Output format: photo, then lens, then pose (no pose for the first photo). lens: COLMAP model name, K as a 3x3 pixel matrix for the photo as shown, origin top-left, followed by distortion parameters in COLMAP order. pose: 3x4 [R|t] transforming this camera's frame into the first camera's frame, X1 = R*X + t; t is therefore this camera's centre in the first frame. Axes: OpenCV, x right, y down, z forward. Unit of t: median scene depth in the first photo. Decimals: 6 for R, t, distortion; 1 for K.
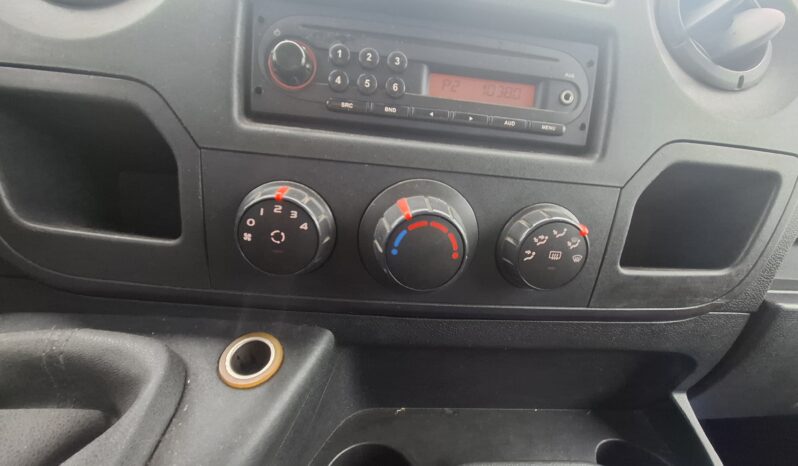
lens RADIAL K [[309.5, 0, 399.0], [0, 309.5, 233.0], [0, 0, 1]] dist [0.000256, -0.000128]
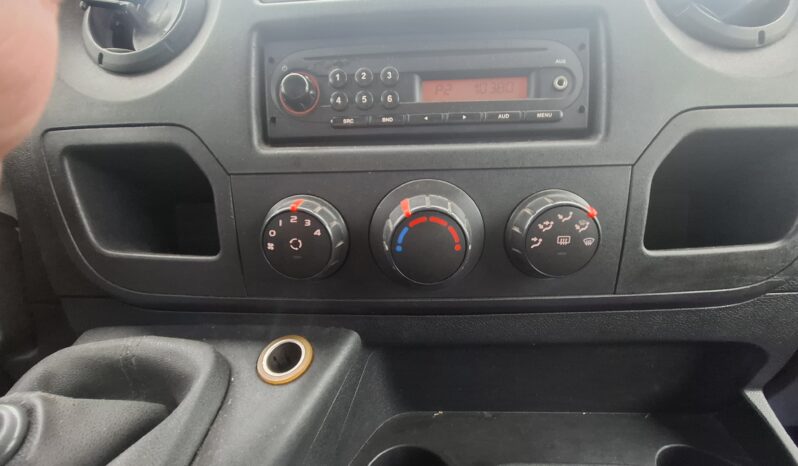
lens RADIAL K [[309.5, 0, 399.0], [0, 309.5, 233.0], [0, 0, 1]] dist [0.000256, -0.000128]
pose [[0.985777, -0.090008, -0.141926, 0.129854], [0.083099, 0.995083, -0.053893, 0.059420], [0.146079, 0.041333, 0.988409, -0.052596]]
